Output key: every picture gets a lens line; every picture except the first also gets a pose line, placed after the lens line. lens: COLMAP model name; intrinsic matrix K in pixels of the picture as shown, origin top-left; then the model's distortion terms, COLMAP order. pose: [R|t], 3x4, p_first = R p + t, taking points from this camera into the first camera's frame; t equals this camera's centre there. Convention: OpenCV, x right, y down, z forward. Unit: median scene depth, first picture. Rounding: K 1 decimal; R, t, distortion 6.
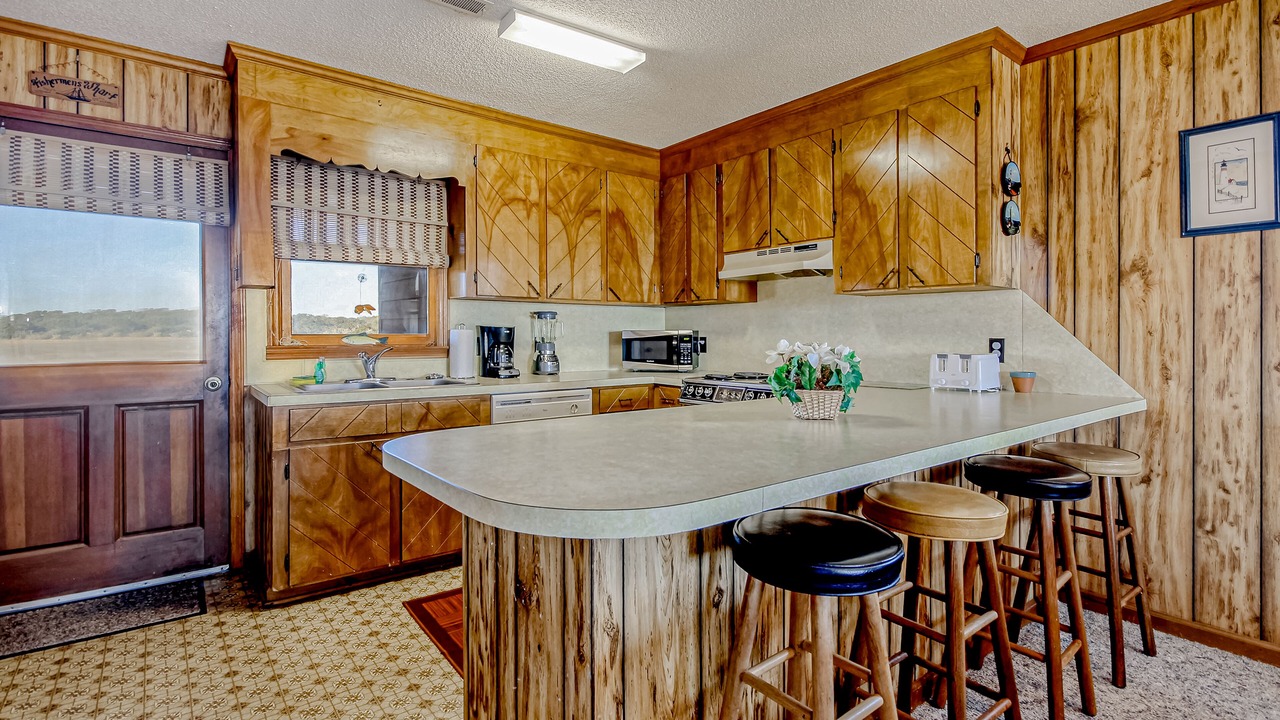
lens RADIAL K [[631.8, 0, 637.4], [0, 631.8, 334.4], [0, 0, 1]] dist [-0.008963, 0.003504]
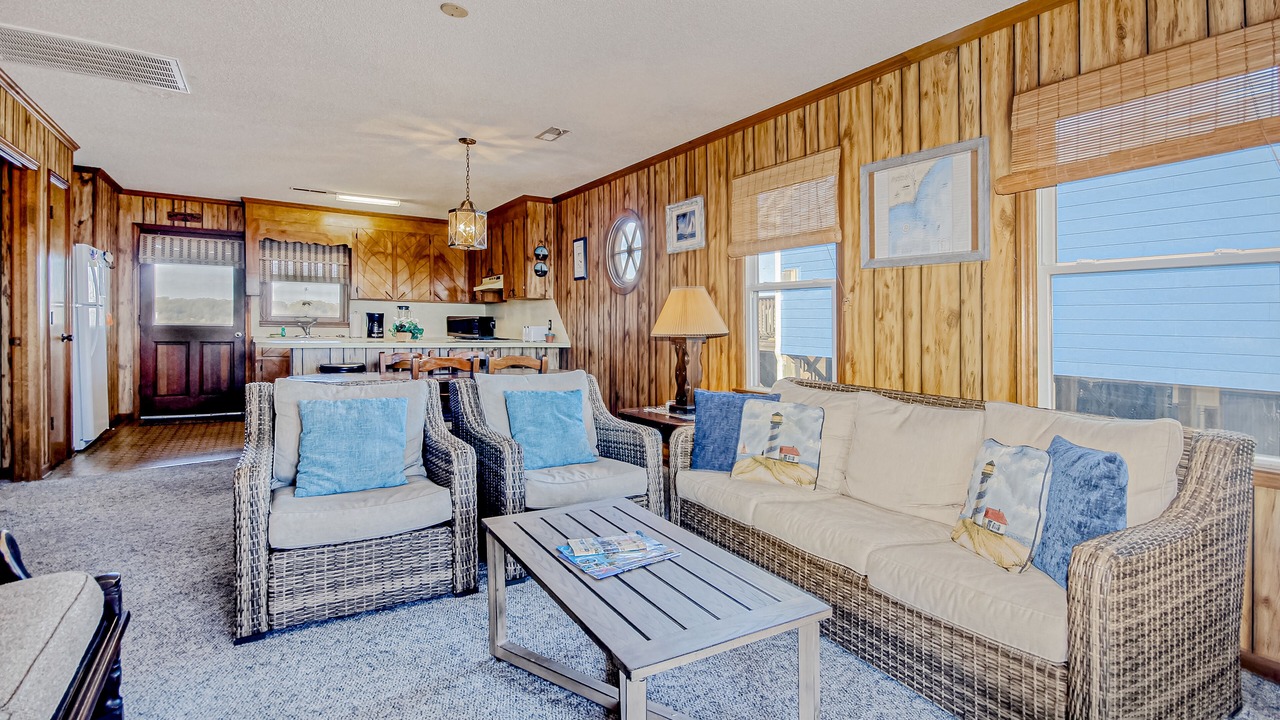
lens RADIAL K [[631.8, 0, 654.5], [0, 631.8, 332.5], [0, 0, 1]] dist [-0.008963, 0.003504]
pose [[0.995864, 0.012989, -0.089925, 1.126539], [-0.012304, 0.999891, 0.008169, 0.029842], [0.090021, -0.007029, 0.995915, -1.247212]]
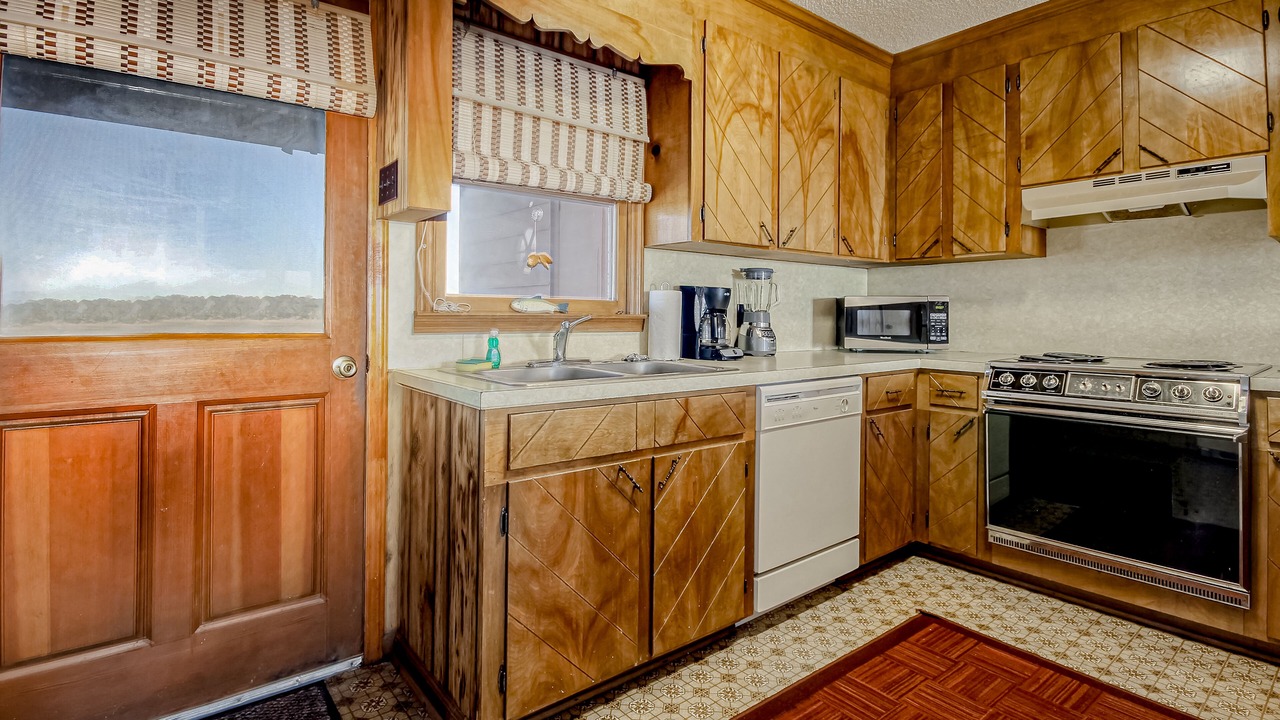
lens RADIAL K [[631.8, 0, 624.6], [0, 631.8, 304.2], [0, 0, 1]] dist [-0.008963, 0.003504]
pose [[0.999961, 0.002982, 0.008339, -0.399608], [-0.002817, 0.999800, -0.019815, 0.025254], [-0.008397, 0.019791, 0.999769, 0.366567]]
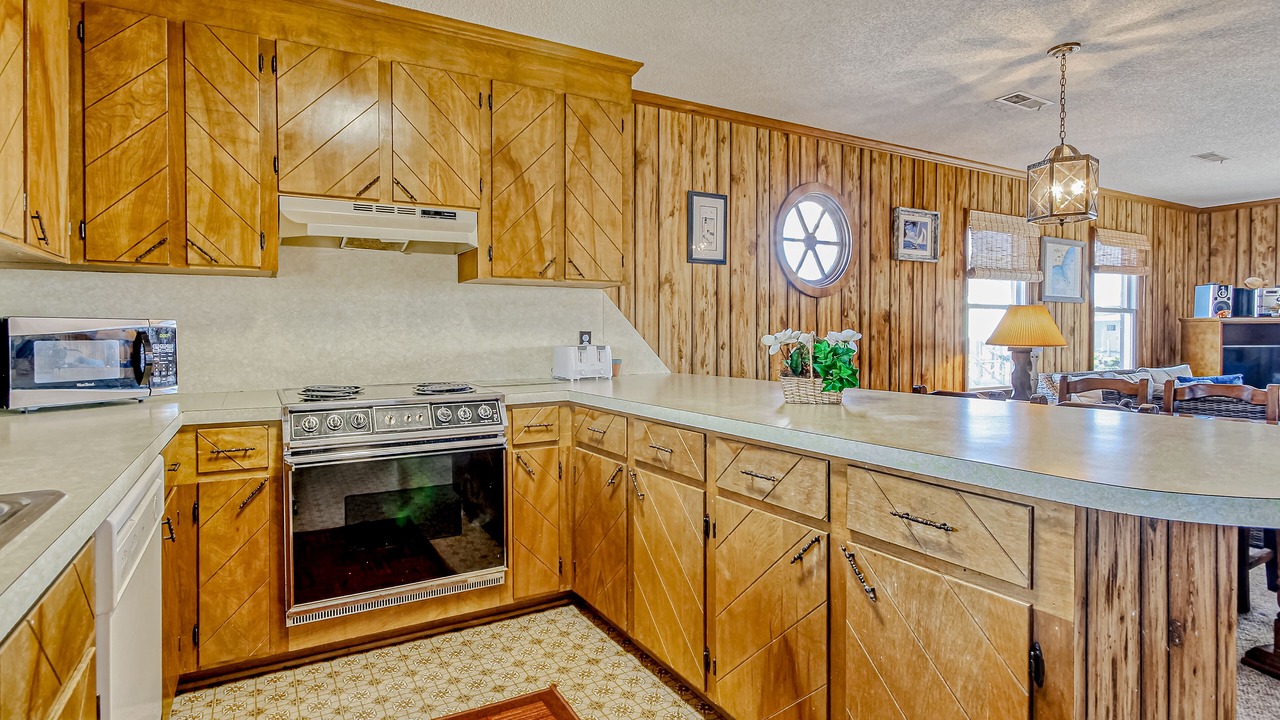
lens RADIAL K [[631.8, 0, 610.0], [0, 631.8, 345.0], [0, 0, 1]] dist [-0.008963, 0.003504]
pose [[0.159749, -0.019077, 0.986973, -0.510274], [0.006290, 0.999813, 0.018308, 0.010121], [-0.987138, 0.003284, 0.159839, 0.743258]]
